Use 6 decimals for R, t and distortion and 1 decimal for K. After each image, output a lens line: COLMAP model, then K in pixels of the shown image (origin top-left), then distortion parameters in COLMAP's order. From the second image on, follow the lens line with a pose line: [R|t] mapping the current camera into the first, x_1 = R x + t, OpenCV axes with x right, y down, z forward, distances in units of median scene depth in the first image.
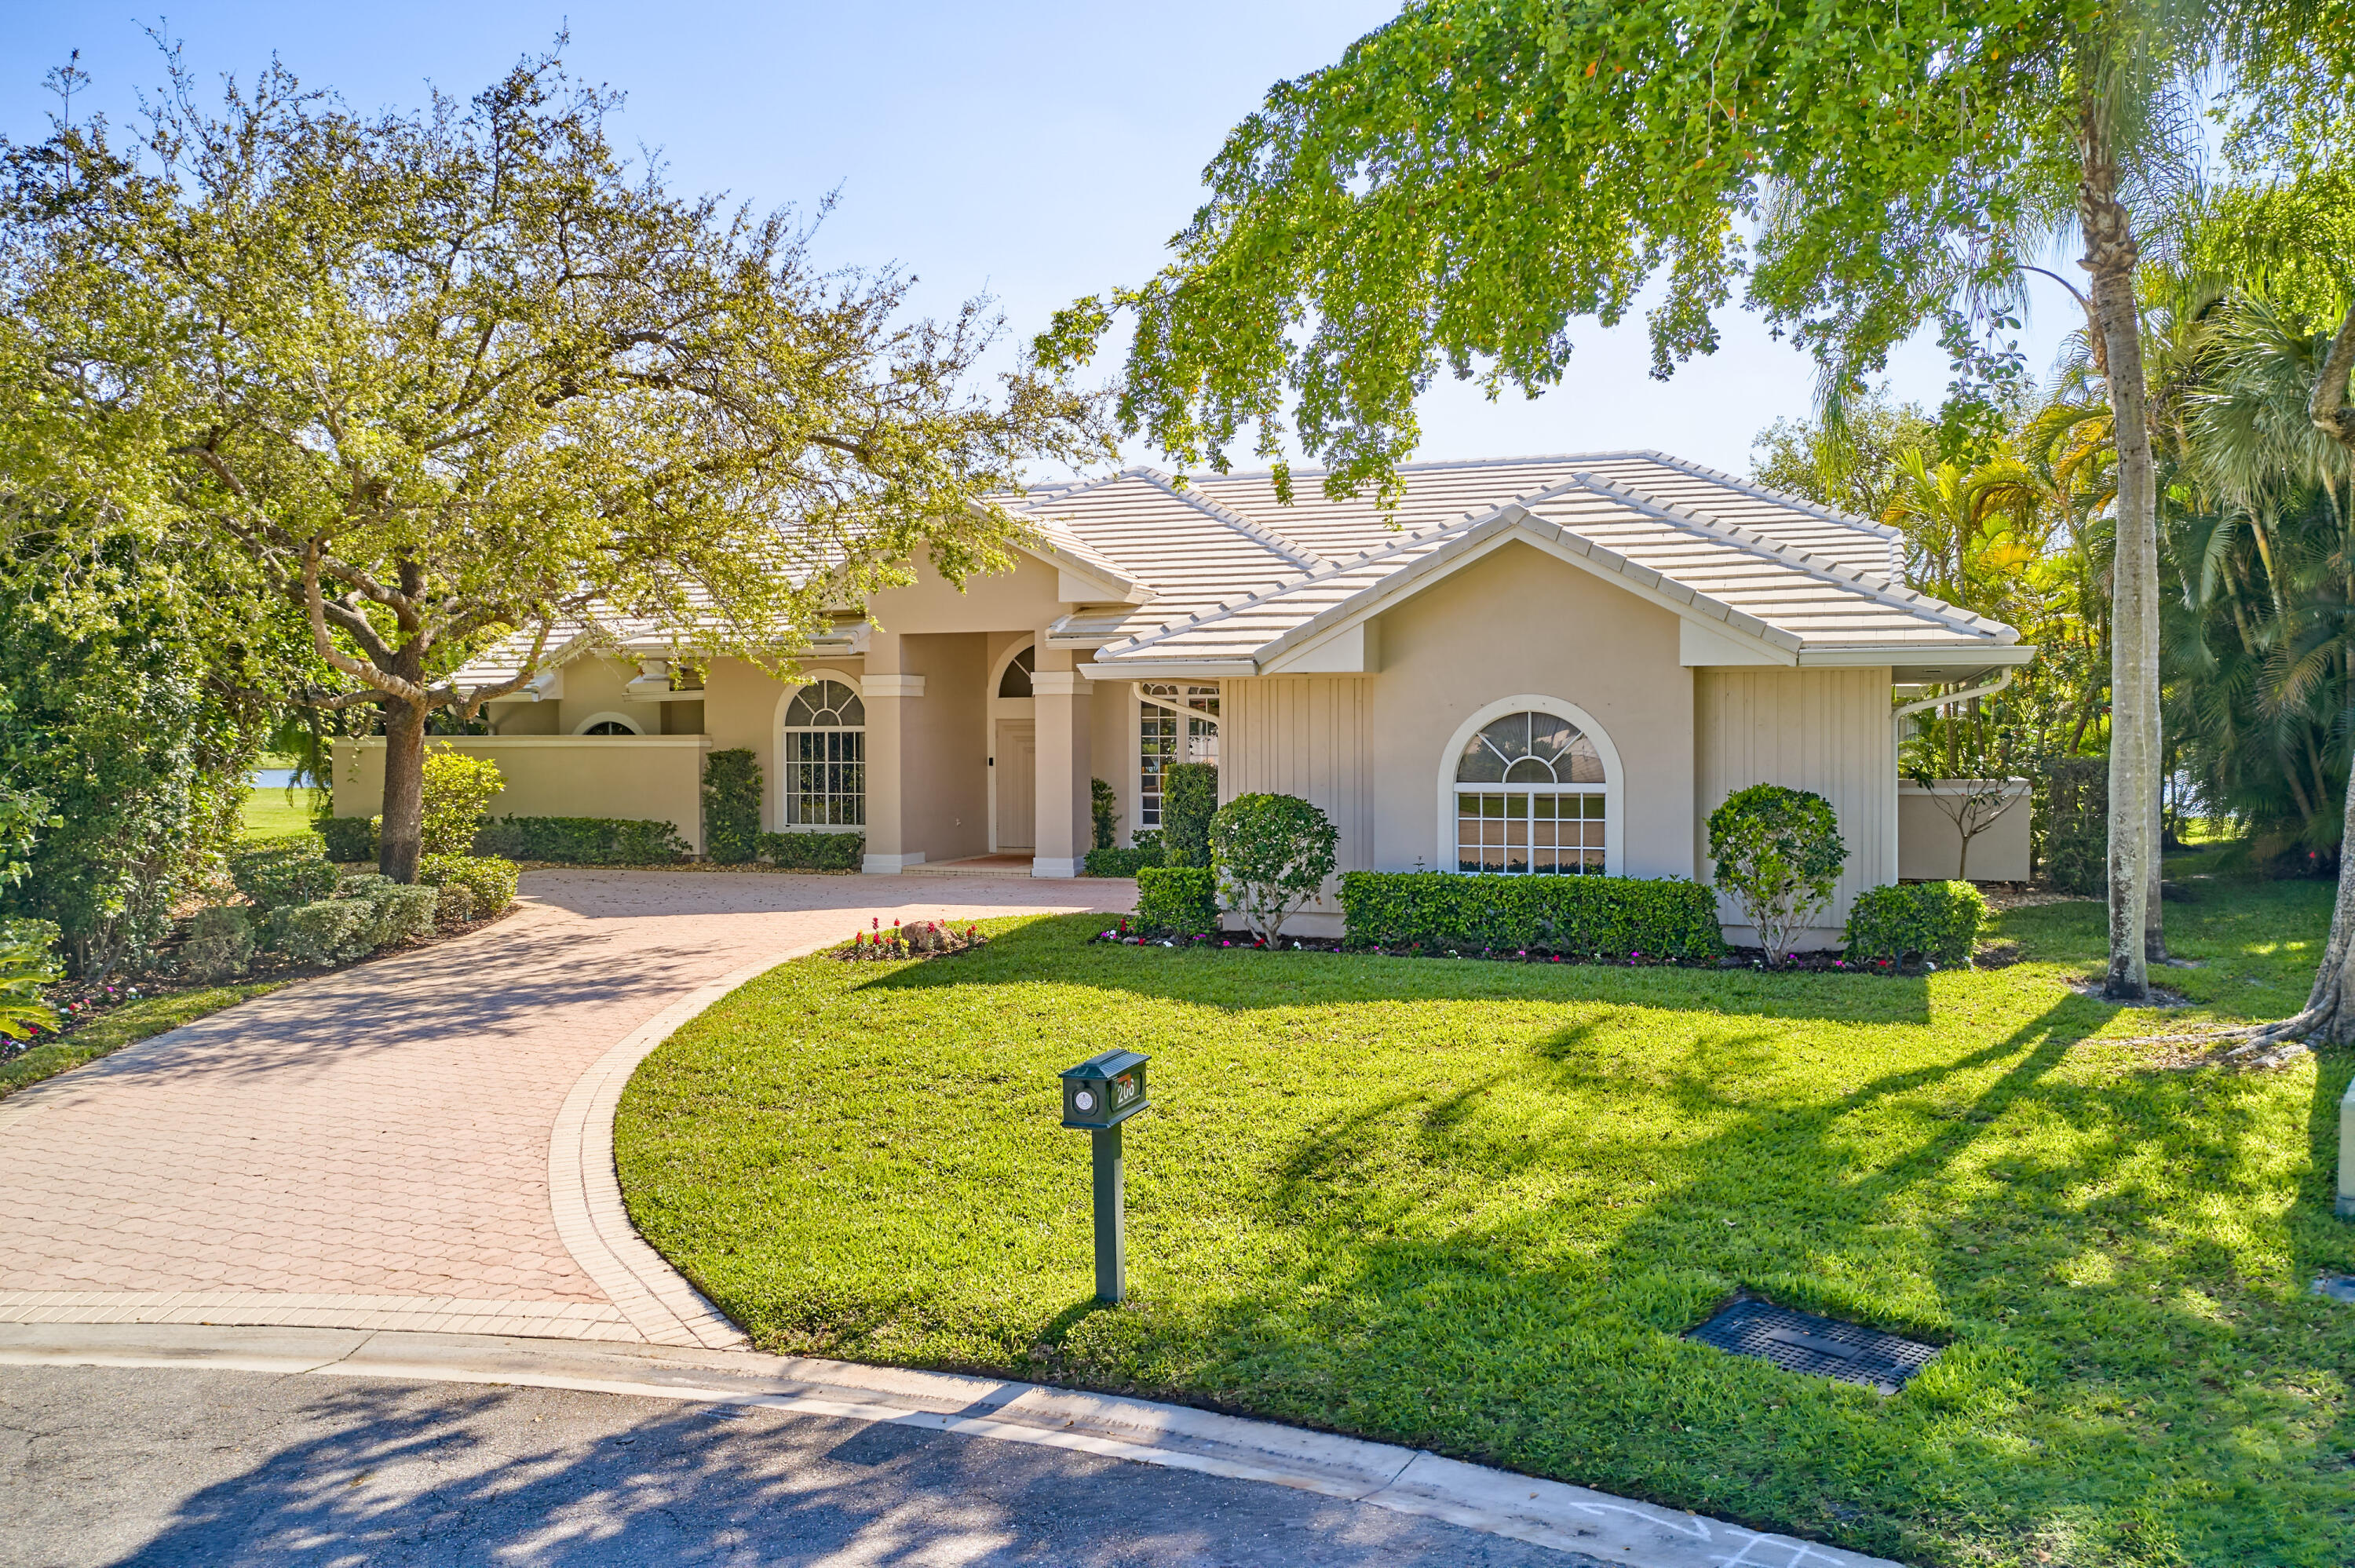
lens RADIAL K [[1907.8, 0, 1178.3], [0, 1907.8, 786.5], [0, 0, 1]] dist [-0.007265, 0.008738]
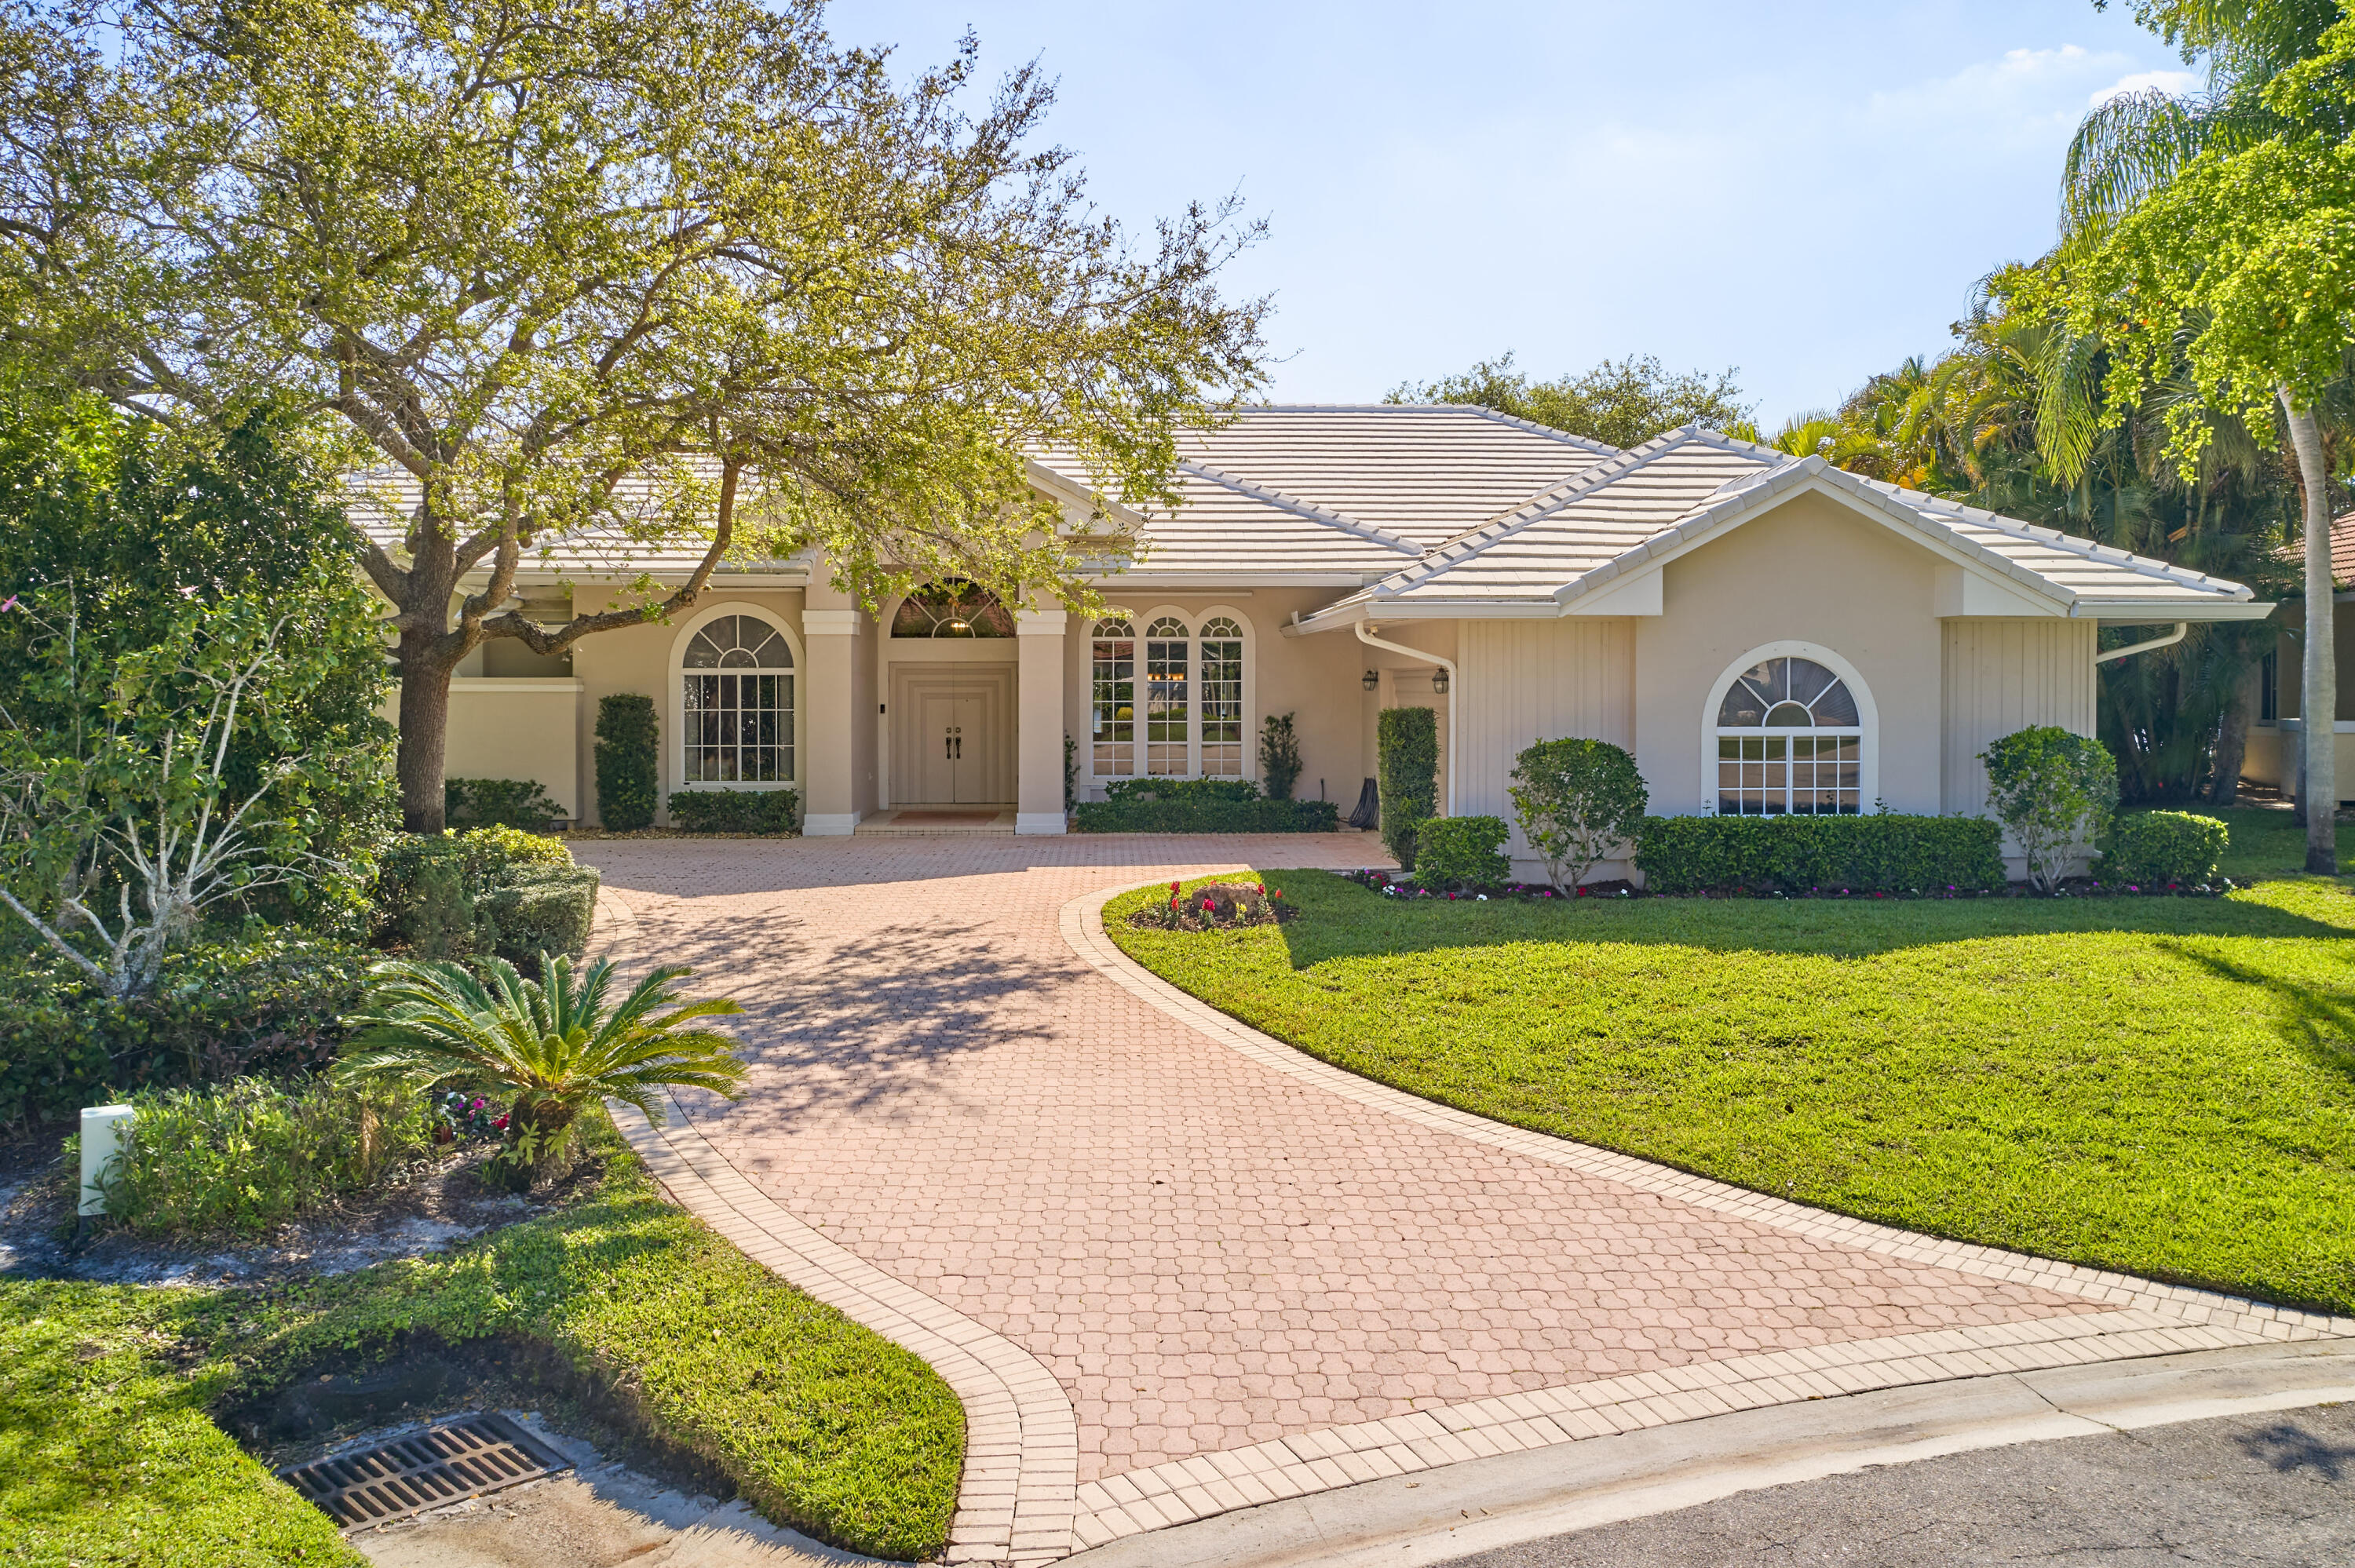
lens RADIAL K [[1907.8, 0, 1177.6], [0, 1907.8, 775.8], [0, 0, 1]] dist [-0.007265, 0.008738]
pose [[0.916118, -0.016347, 0.400575, -0.527216], [0.008045, 0.999717, 0.022398, -0.000854], [-0.400827, -0.017297, 0.915990, 0.182315]]
